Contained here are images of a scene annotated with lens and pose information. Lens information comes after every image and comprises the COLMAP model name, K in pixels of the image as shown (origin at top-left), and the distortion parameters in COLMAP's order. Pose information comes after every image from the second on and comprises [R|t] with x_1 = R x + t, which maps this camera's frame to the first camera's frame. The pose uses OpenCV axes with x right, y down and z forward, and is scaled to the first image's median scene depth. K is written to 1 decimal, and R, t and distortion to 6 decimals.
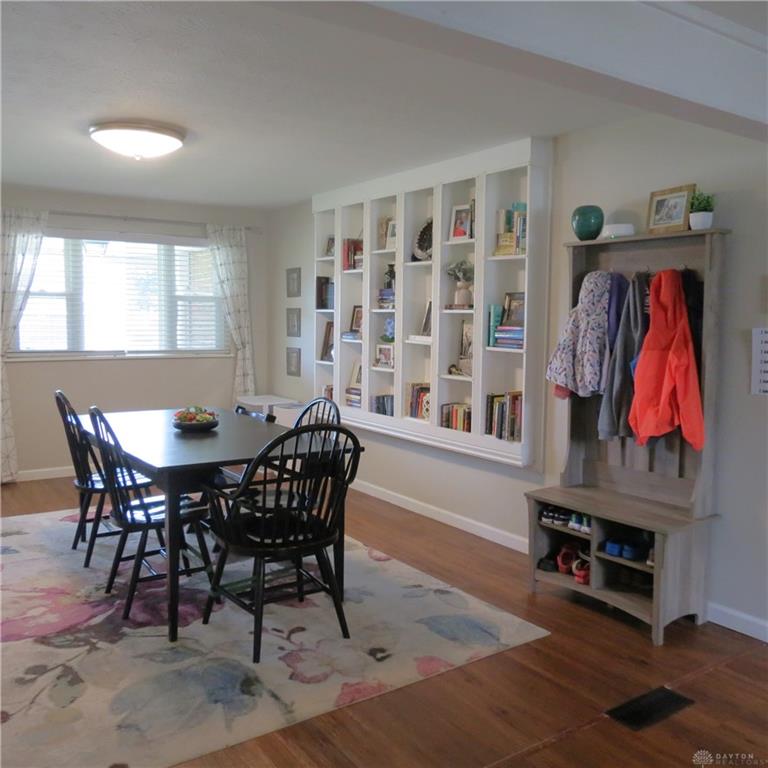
lens RADIAL K [[731.0, 0, 384.0], [0, 731.0, 384.0], [0, 0, 1]] dist [-0.022763, 0.015002]
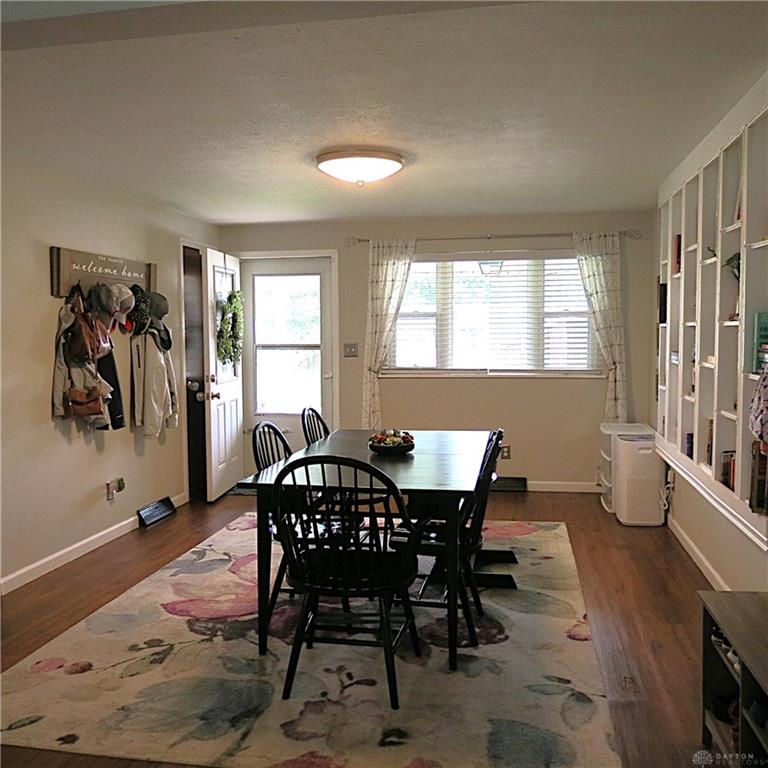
lens RADIAL K [[754.9, 0, 384.2], [0, 754.9, 381.1], [0, 0, 1]] dist [-0.010747, -0.011337]
pose [[0.708534, 0.027988, -0.705121, 0.467917], [-0.047337, 0.998848, -0.007920, -0.025142], [0.704087, 0.038990, 0.709043, 0.290451]]
